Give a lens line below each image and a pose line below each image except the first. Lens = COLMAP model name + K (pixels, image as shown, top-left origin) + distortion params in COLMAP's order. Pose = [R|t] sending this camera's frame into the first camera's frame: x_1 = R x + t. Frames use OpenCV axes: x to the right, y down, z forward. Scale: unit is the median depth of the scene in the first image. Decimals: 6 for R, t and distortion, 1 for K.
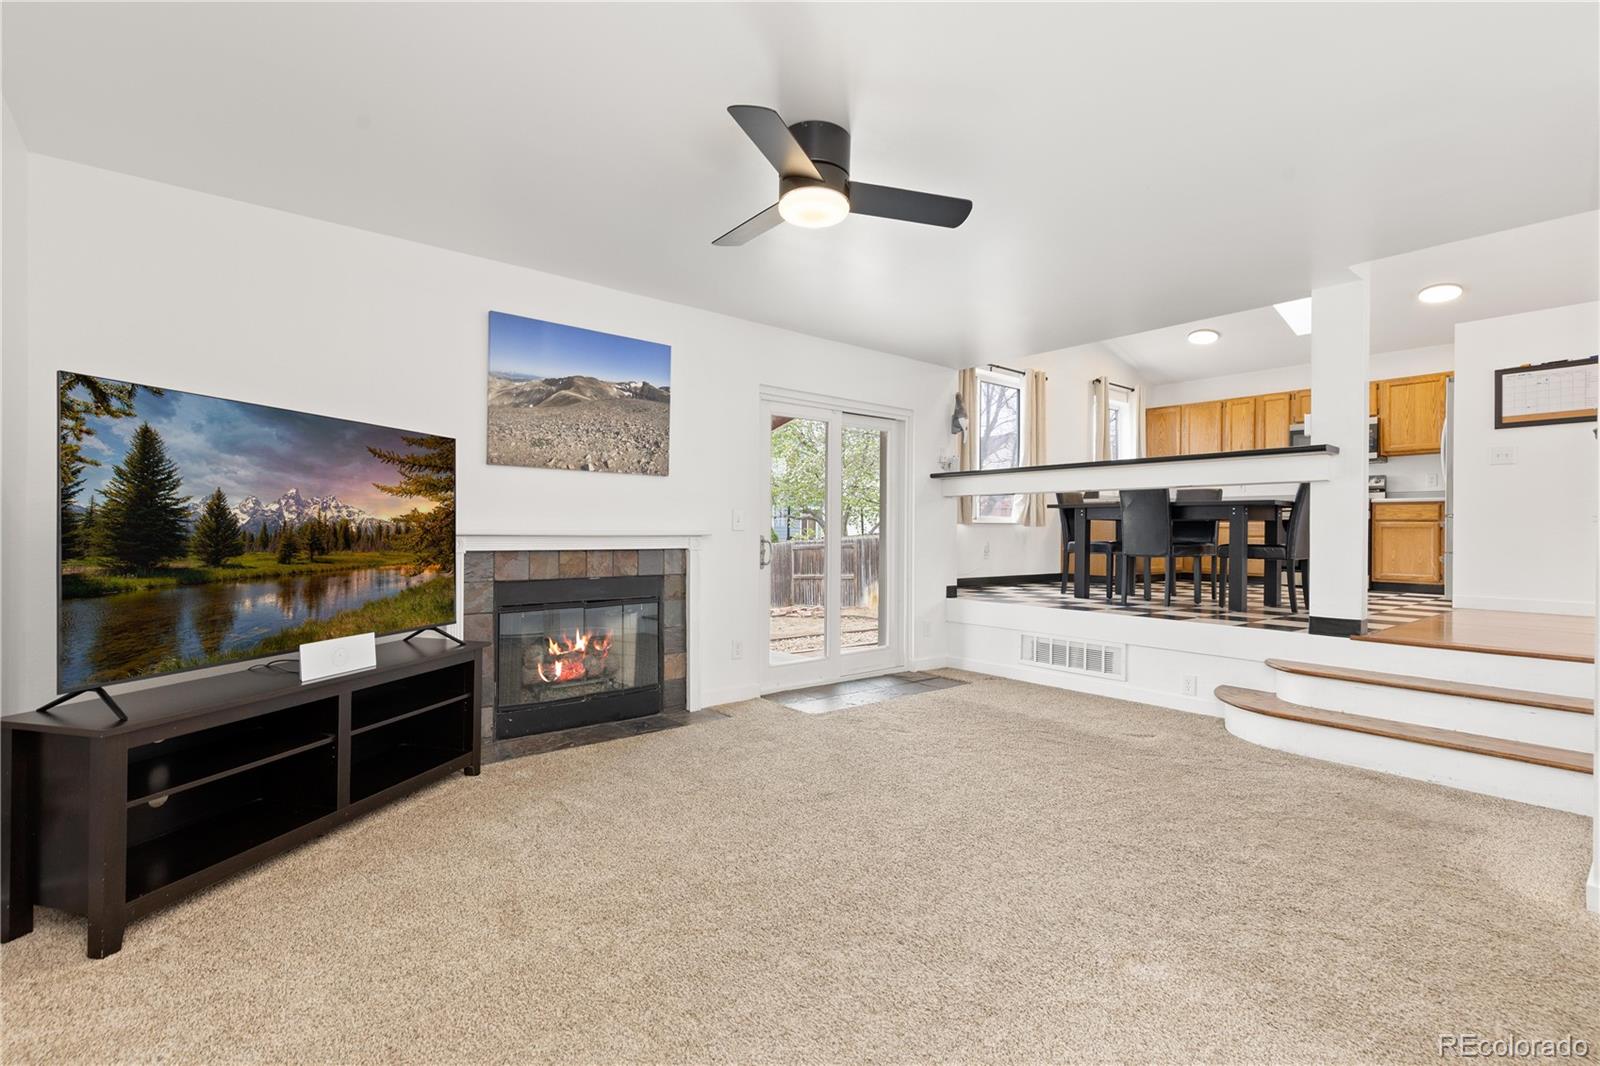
lens RADIAL K [[730.6, 0, 792.5], [0, 730.6, 529.7], [0, 0, 1]] dist [0.008017, -0.001684]
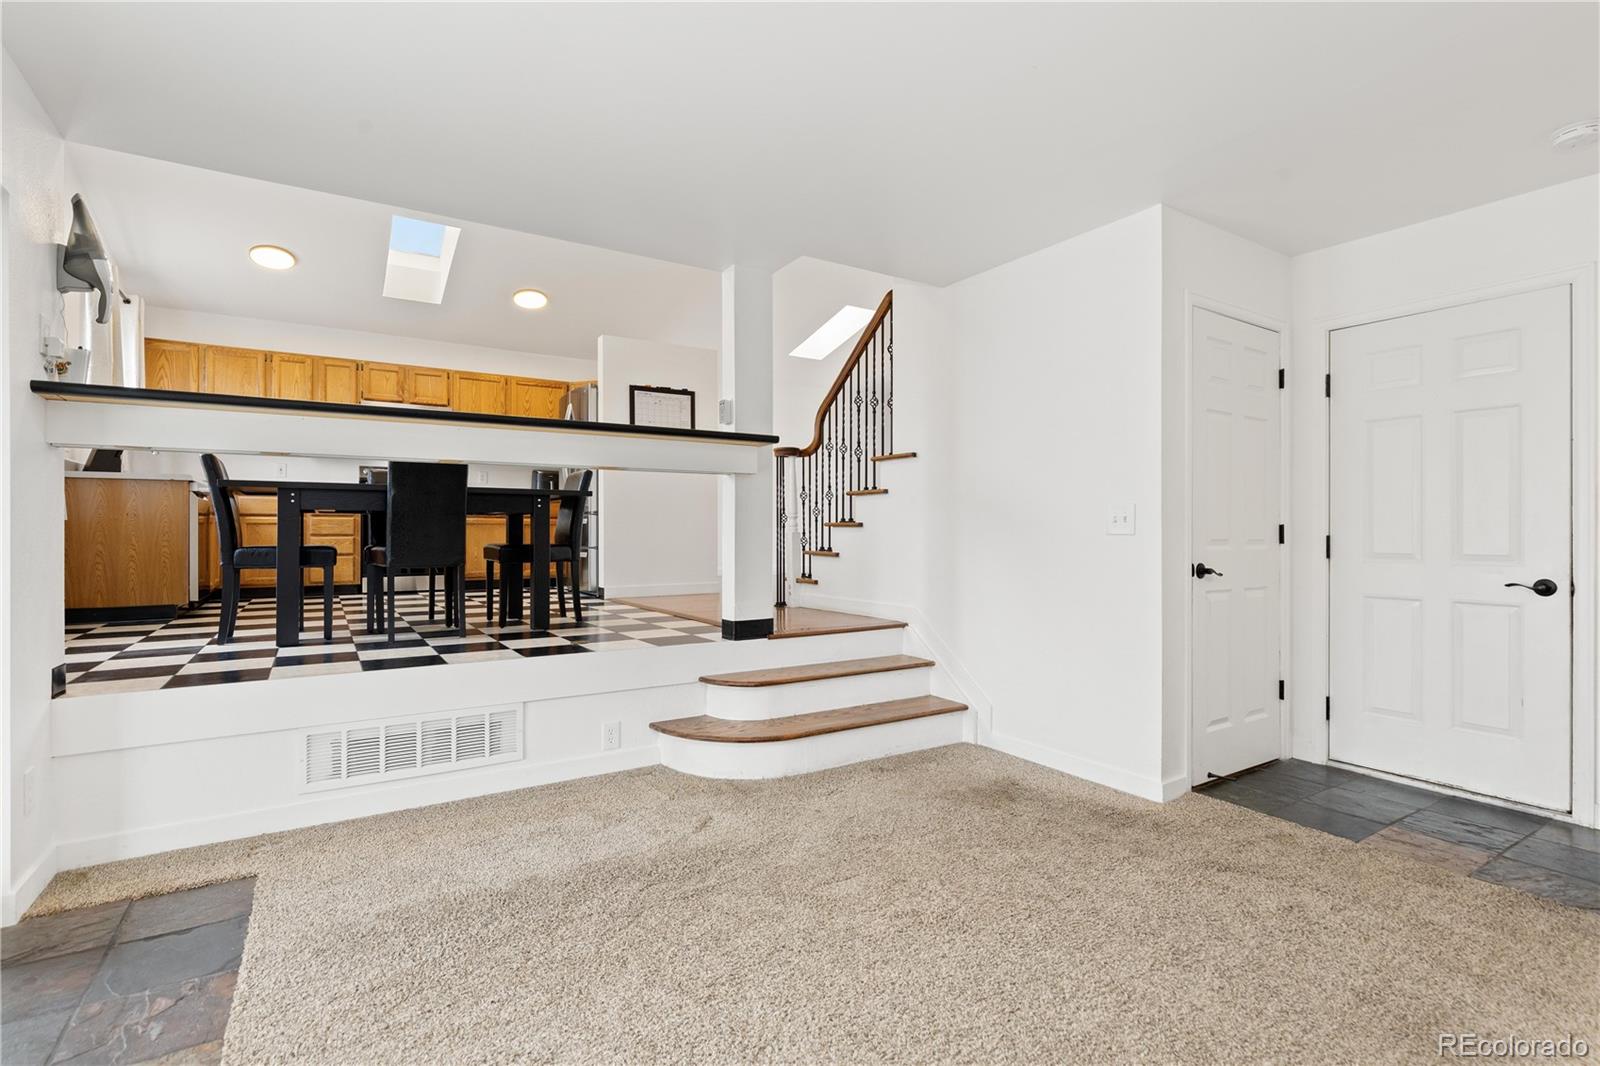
lens RADIAL K [[752.2, 0, 794.6], [0, 752.2, 528.9], [0, 0, 1]] dist [-0.001666, 0.001298]
pose [[0.126381, -0.004651, 0.991971, -0.209025], [0.000301, 0.999989, 0.004650, -0.001237], [-0.991982, -0.000289, 0.126381, 0.790751]]
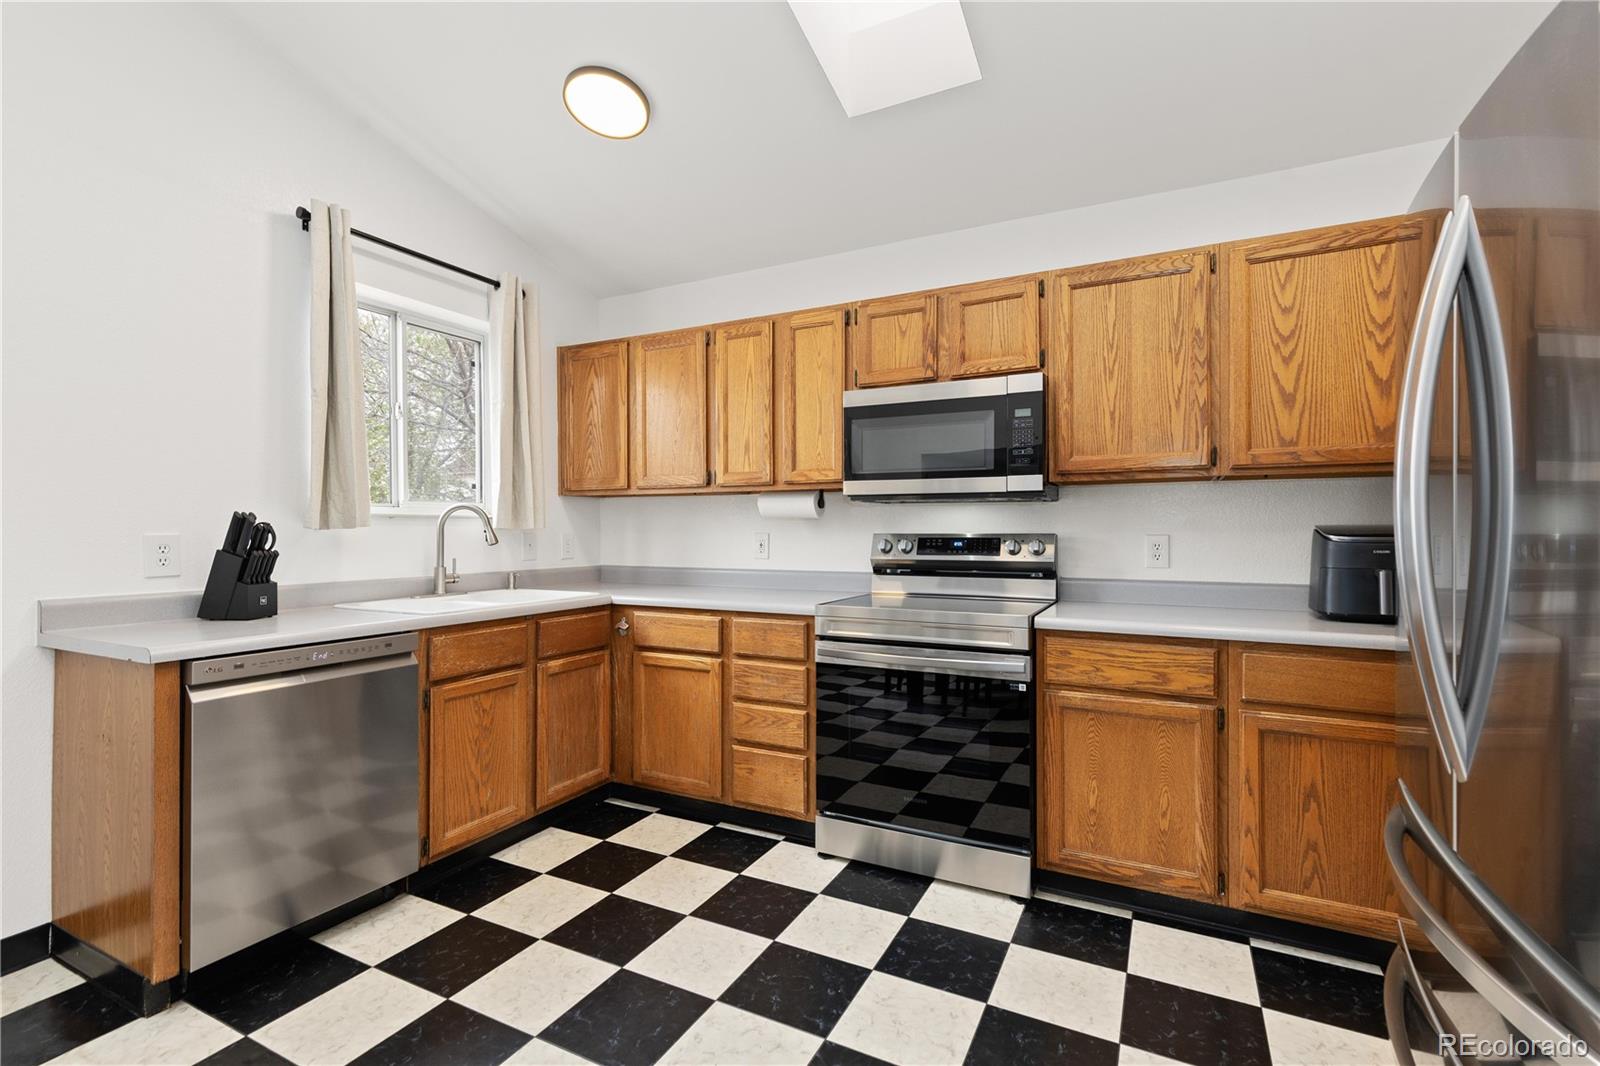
lens RADIAL K [[730.6, 0, 791.0], [0, 730.6, 530.7], [0, 0, 1]] dist [0.008017, -0.001684]
pose [[0.919692, -0.010096, 0.392510, 1.000097], [0.008934, 0.999949, 0.004788, -0.147626], [-0.392538, -0.000897, 0.919735, 1.322497]]
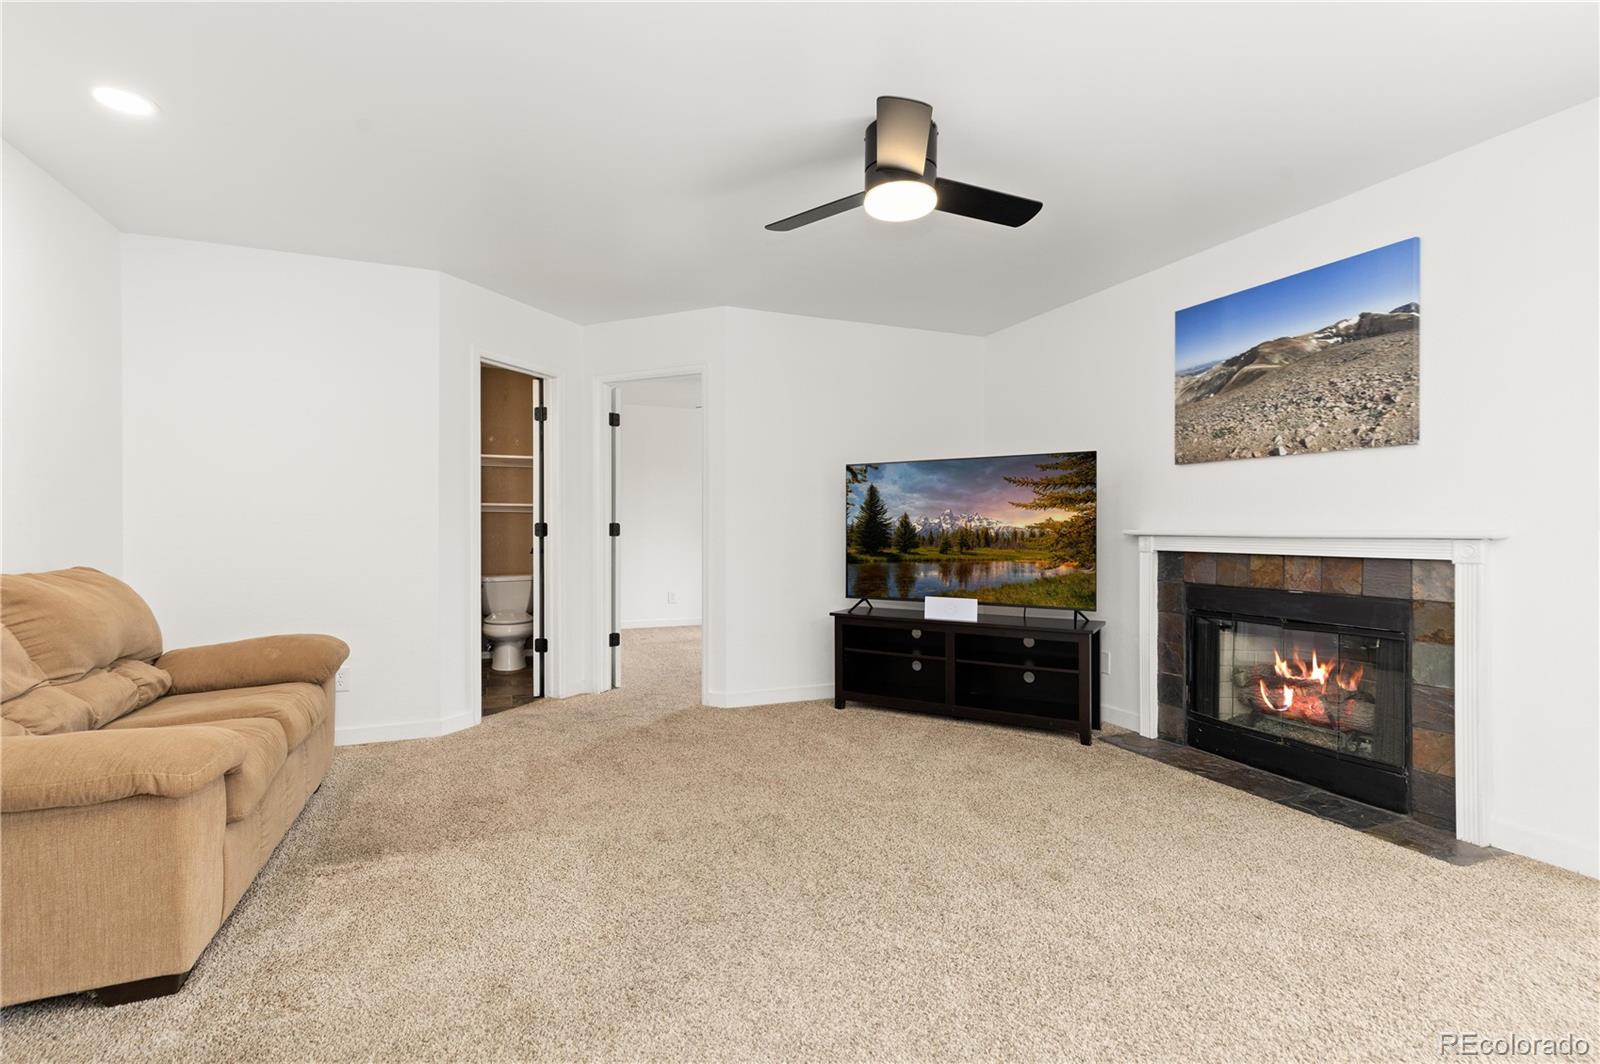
lens RADIAL K [[730.6, 0, 764.8], [0, 730.6, 568.3], [0, 0, 1]] dist [0.008017, -0.001684]
pose [[-0.314042, 0.034654, -0.948776, 0.635654], [0.000483, 0.999339, 0.036341, 0.011206], [0.949409, 0.010955, -0.313851, 0.693383]]
